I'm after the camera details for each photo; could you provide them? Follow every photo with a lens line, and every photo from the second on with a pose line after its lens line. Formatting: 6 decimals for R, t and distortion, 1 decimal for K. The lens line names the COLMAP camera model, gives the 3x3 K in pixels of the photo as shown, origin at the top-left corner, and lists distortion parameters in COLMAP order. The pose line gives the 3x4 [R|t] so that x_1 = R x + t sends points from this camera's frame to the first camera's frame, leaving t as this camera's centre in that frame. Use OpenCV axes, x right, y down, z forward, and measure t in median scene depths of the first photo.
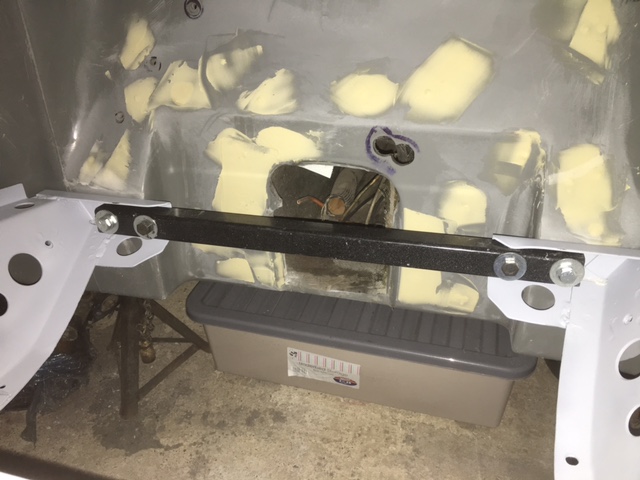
lens RADIAL K [[542.2, 0, 321.3], [0, 542.2, 239.2], [0, 0, 1]] dist [0.058474, -0.041560]
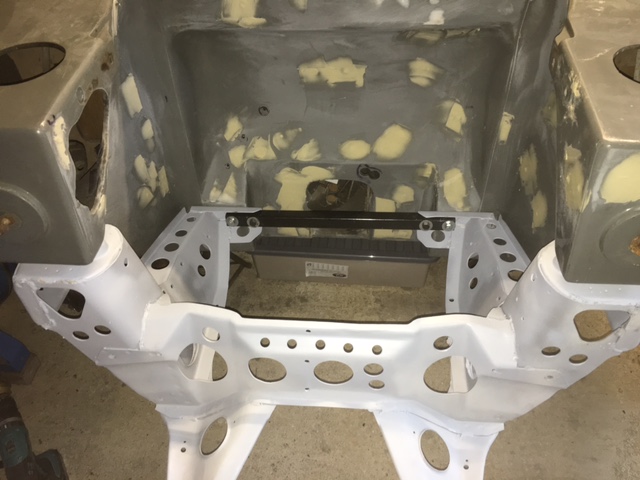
lens RADIAL K [[542.2, 0, 319.2], [0, 542.2, 240.4], [0, 0, 1]] dist [0.058474, -0.041560]
pose [[0.984124, -0.131182, 0.119544, -0.326910], [0.100454, 0.966993, 0.234164, -0.402825], [-0.146316, -0.218438, 0.964819, -0.999816]]
